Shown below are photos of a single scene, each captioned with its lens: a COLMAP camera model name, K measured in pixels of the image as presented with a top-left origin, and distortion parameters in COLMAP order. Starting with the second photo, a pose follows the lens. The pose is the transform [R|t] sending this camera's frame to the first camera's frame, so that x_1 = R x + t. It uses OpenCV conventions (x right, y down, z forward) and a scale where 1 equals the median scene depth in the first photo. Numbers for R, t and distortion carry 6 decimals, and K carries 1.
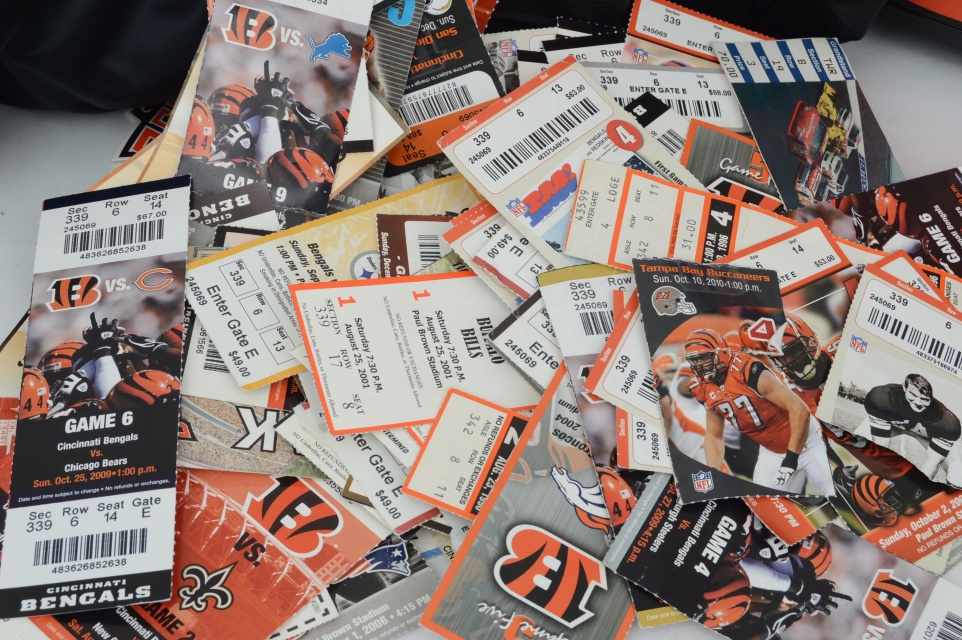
lens RADIAL K [[1964.4, 0, 481.0], [0, 1964.4, 320.0], [0, 0, 1]] dist [-0.035990, 0.012124]
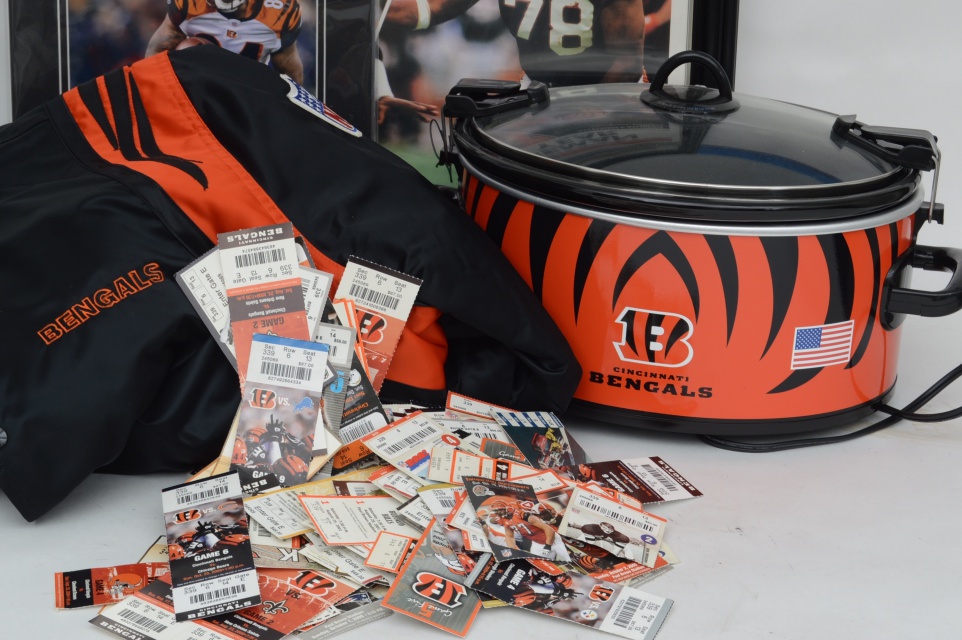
lens RADIAL K [[1964.4, 0, 481.0], [0, 1964.4, 320.0], [0, 0, 1]] dist [-0.035990, 0.012124]
pose [[0.989908, -0.063339, 0.126771, -0.155108], [0.112556, 0.894930, -0.431777, 0.722077], [-0.086103, 0.441688, 0.893028, -0.924927]]
